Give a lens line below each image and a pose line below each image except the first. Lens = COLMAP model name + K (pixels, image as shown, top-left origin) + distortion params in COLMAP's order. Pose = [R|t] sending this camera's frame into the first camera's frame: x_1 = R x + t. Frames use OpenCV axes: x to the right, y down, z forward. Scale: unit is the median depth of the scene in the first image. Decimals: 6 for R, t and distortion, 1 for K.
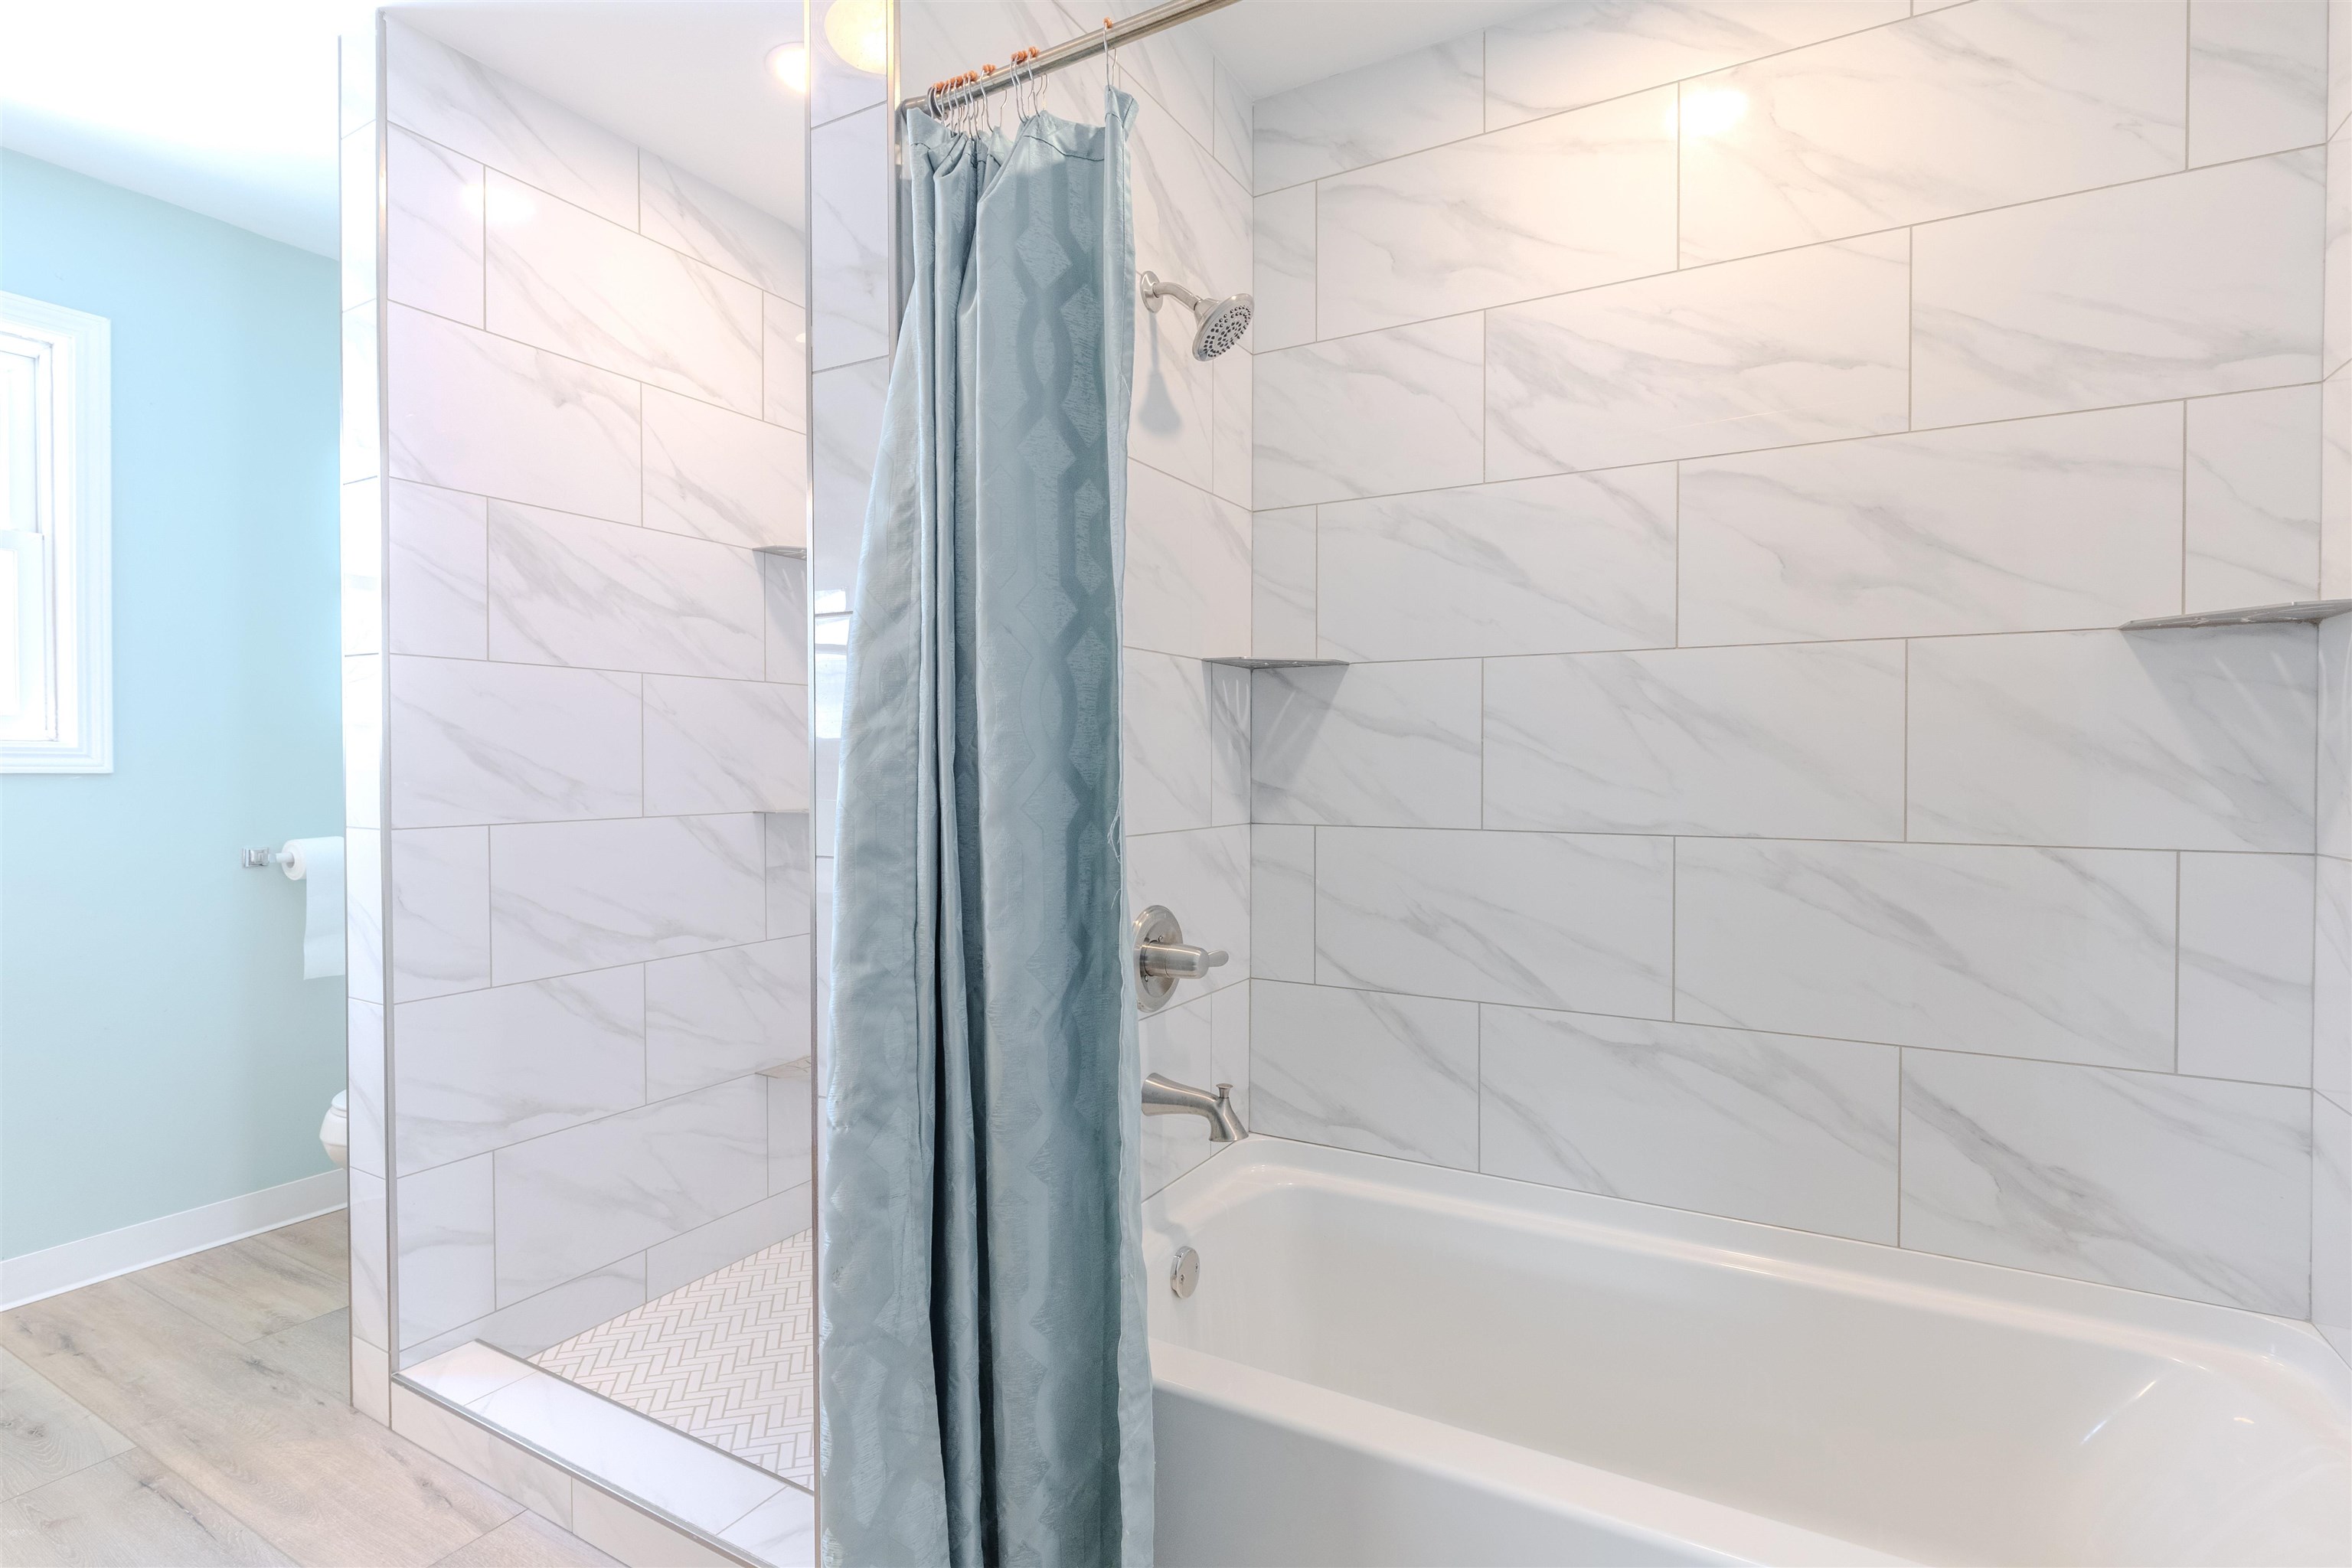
lens RADIAL K [[1088.8, 0, 1182.5], [0, 1088.8, 778.0], [0, 0, 1]] dist [0.000457, -0.000320]
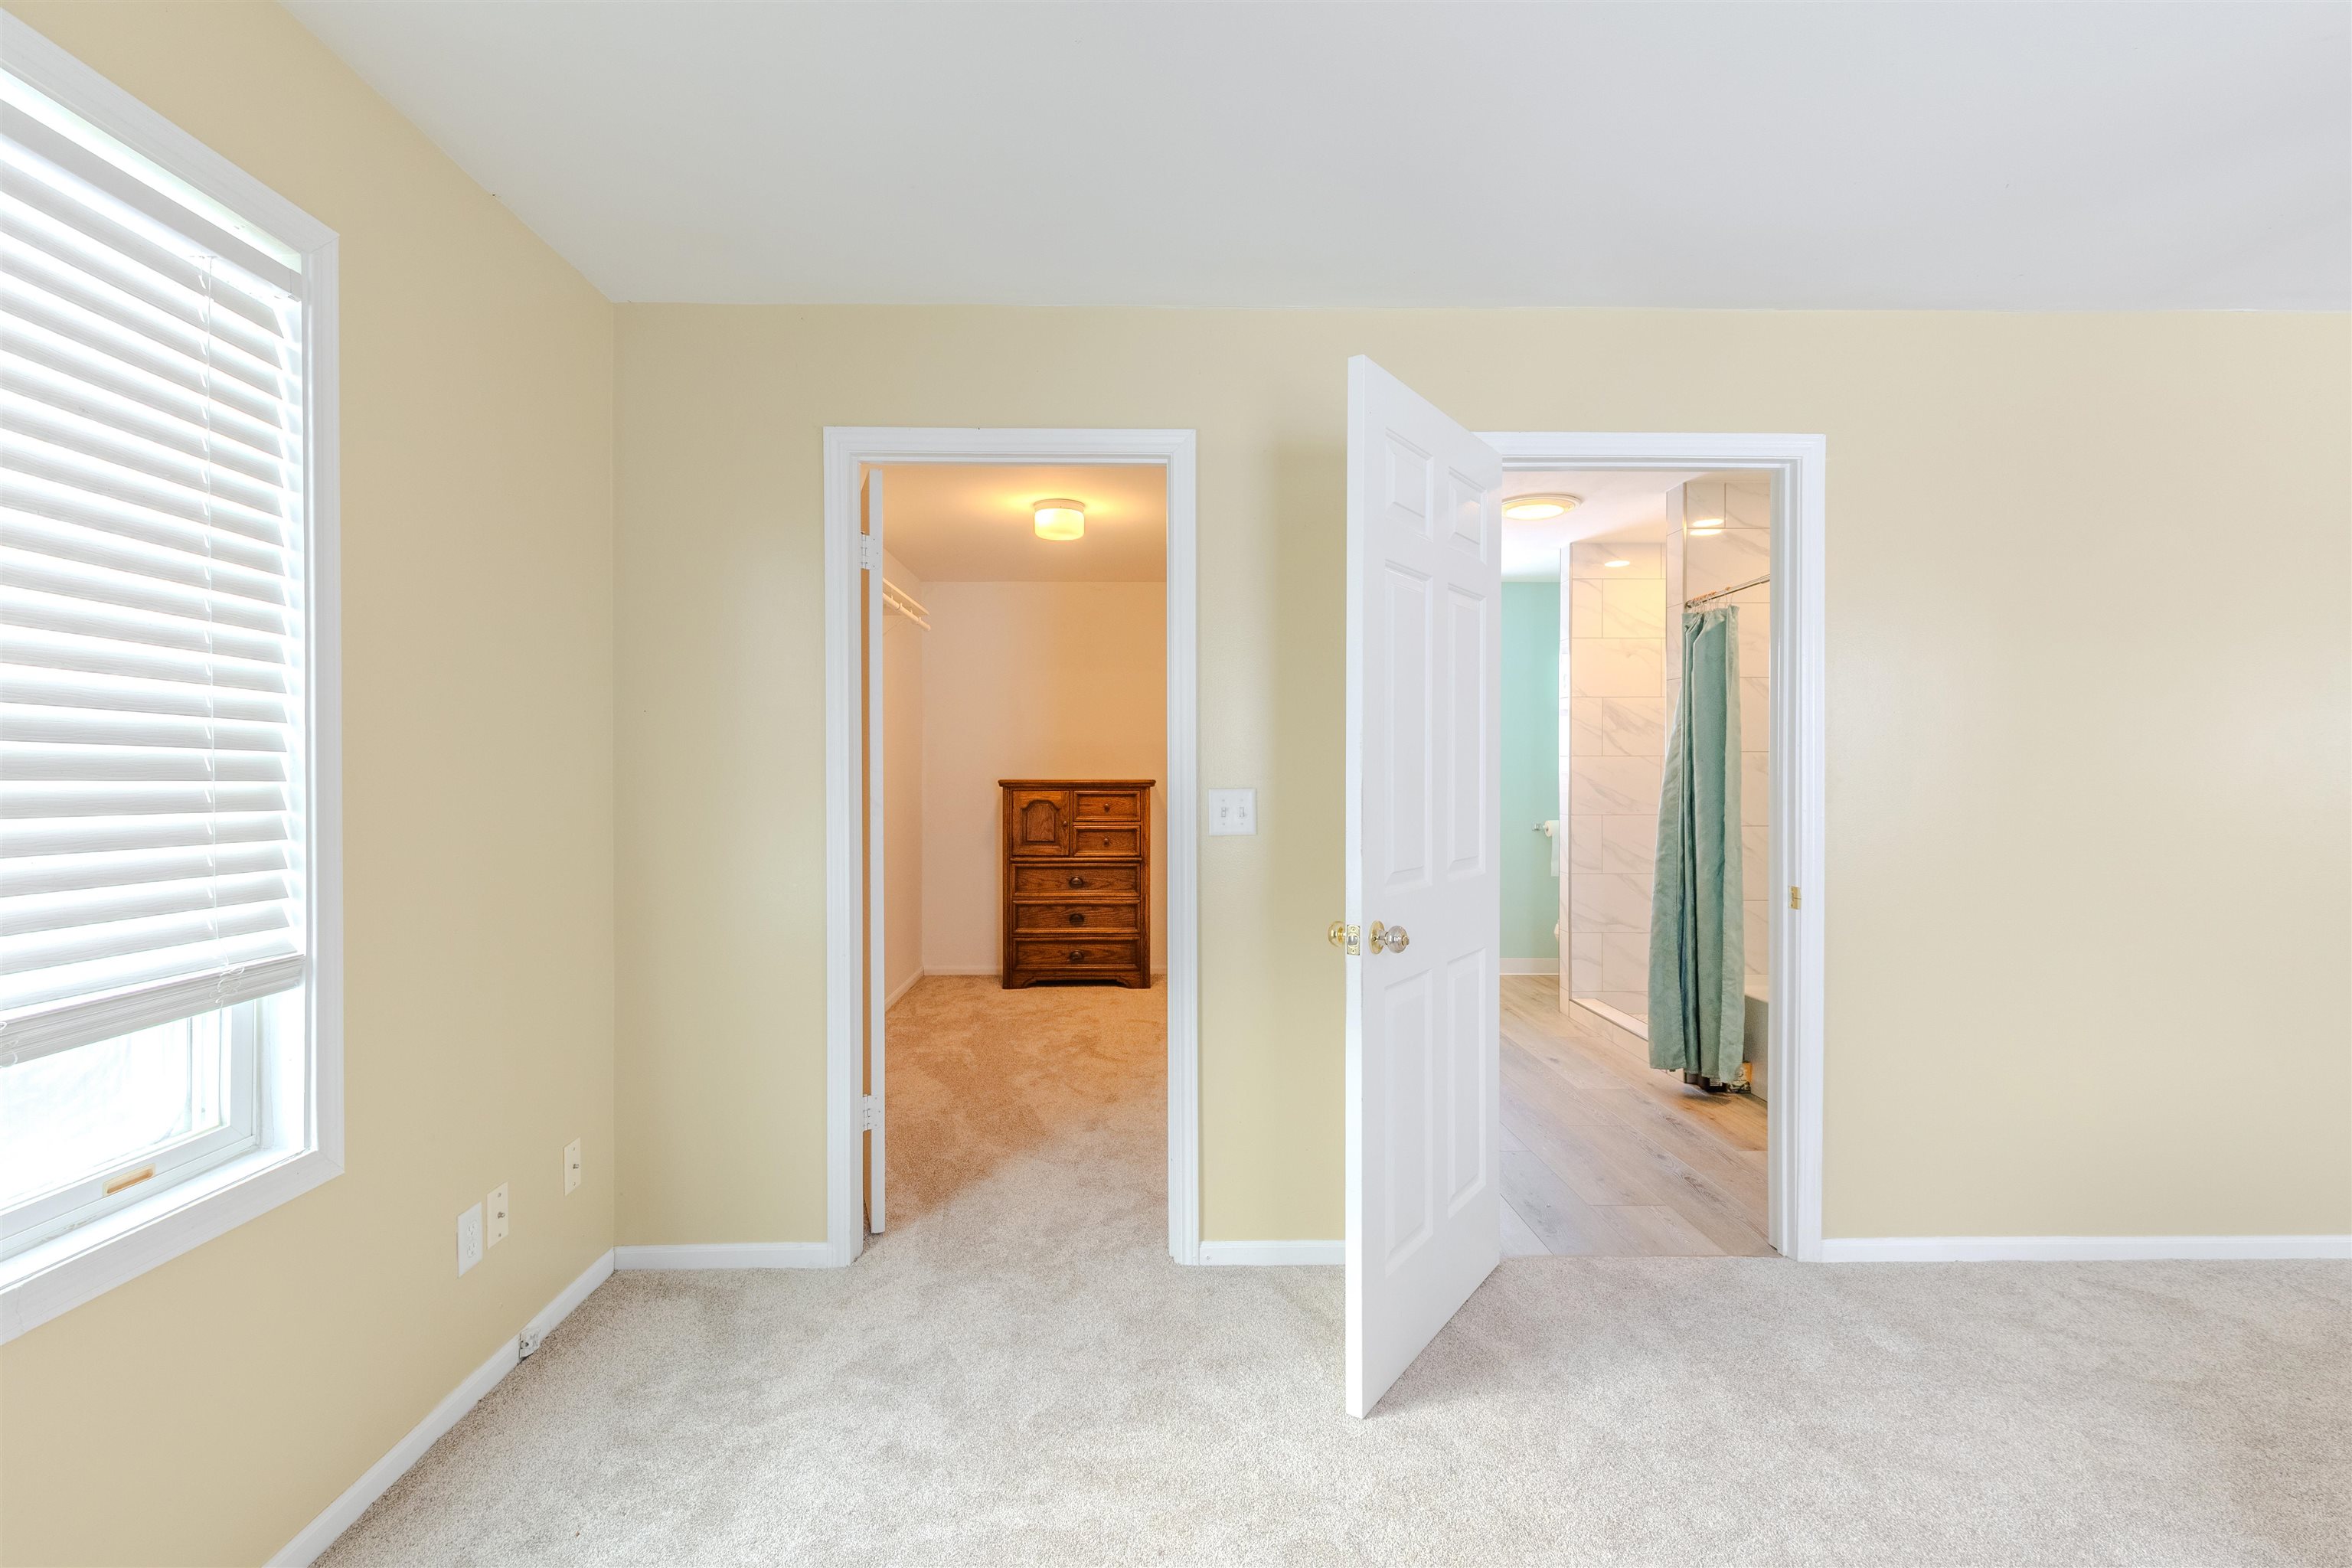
lens RADIAL K [[1088.8, 0, 1175.9], [0, 1088.8, 779.6], [0, 0, 1]] dist [0.000457, -0.000320]
pose [[0.513337, 0.000610, -0.858187, 1.241816], [-0.009367, 0.999944, -0.004893, -0.025055], [0.858136, 0.010551, 0.513314, -1.419745]]
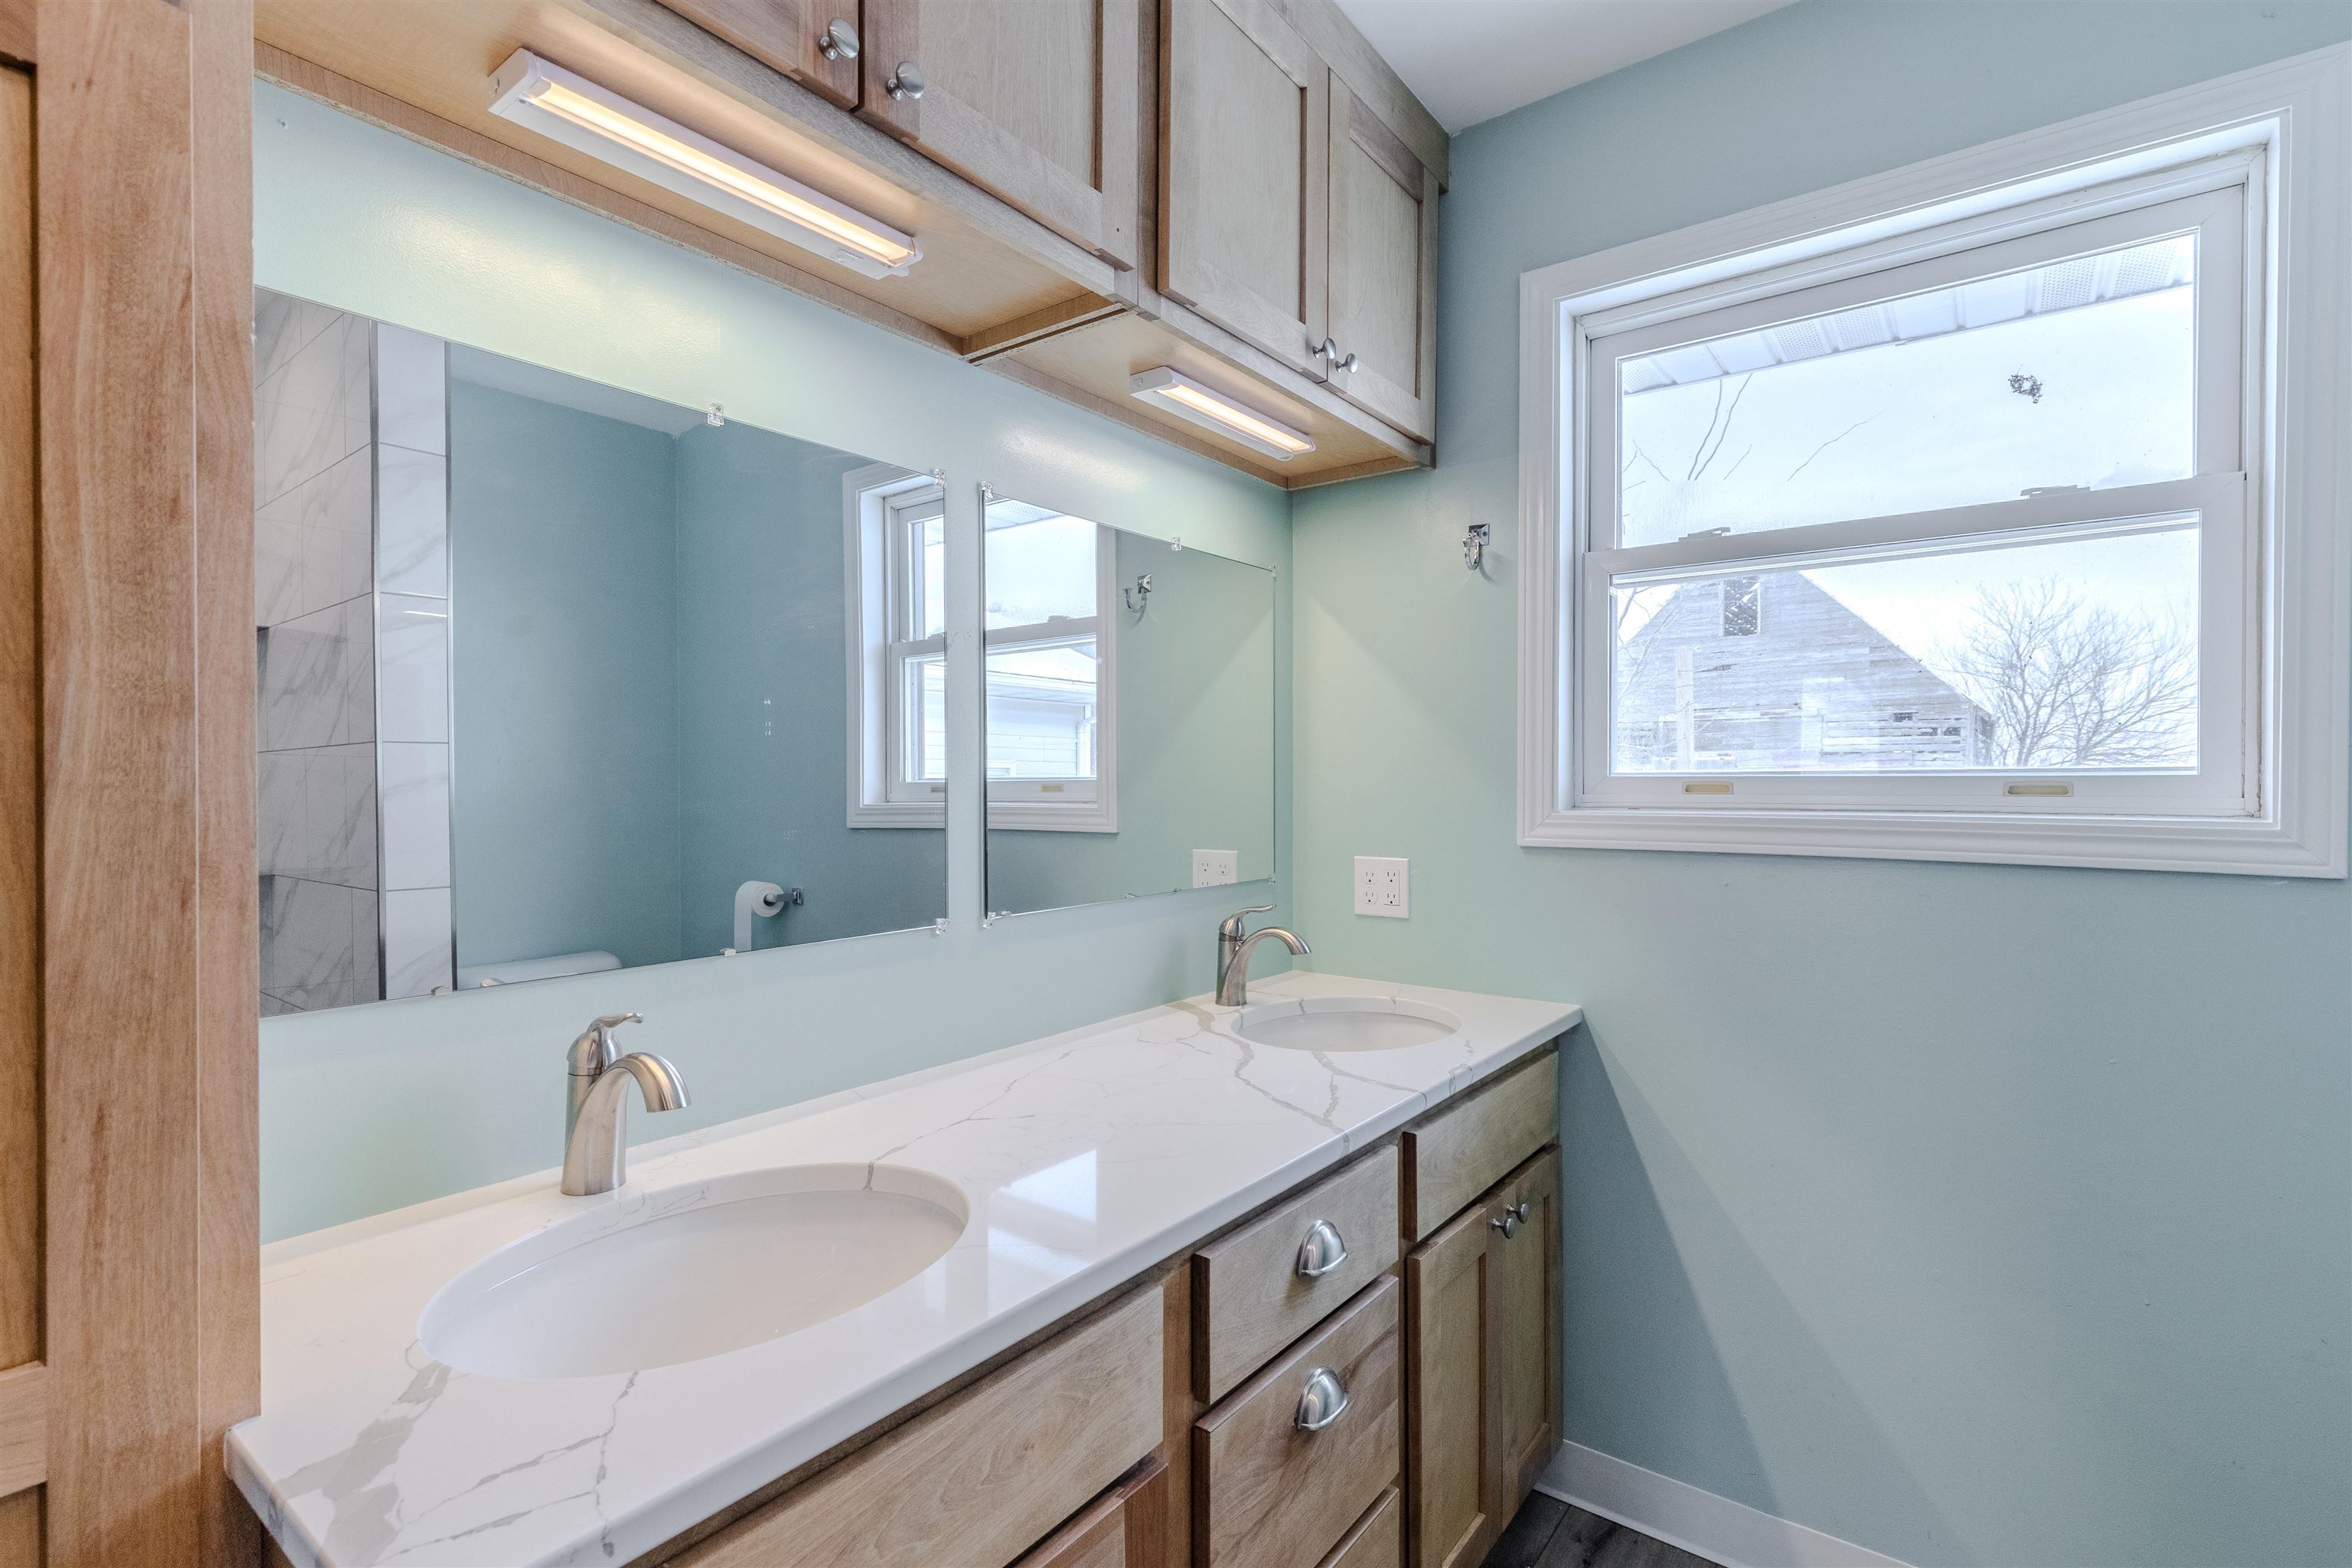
lens RADIAL K [[1088.8, 0, 1178.1], [0, 1088.8, 789.0], [0, 0, 1]] dist [0.000457, -0.000320]
pose [[-0.149804, 0.002073, -0.988714, -0.455860], [-0.011523, 0.999926, 0.003842, -0.055118], [0.988649, 0.011968, -0.149769, 0.635434]]
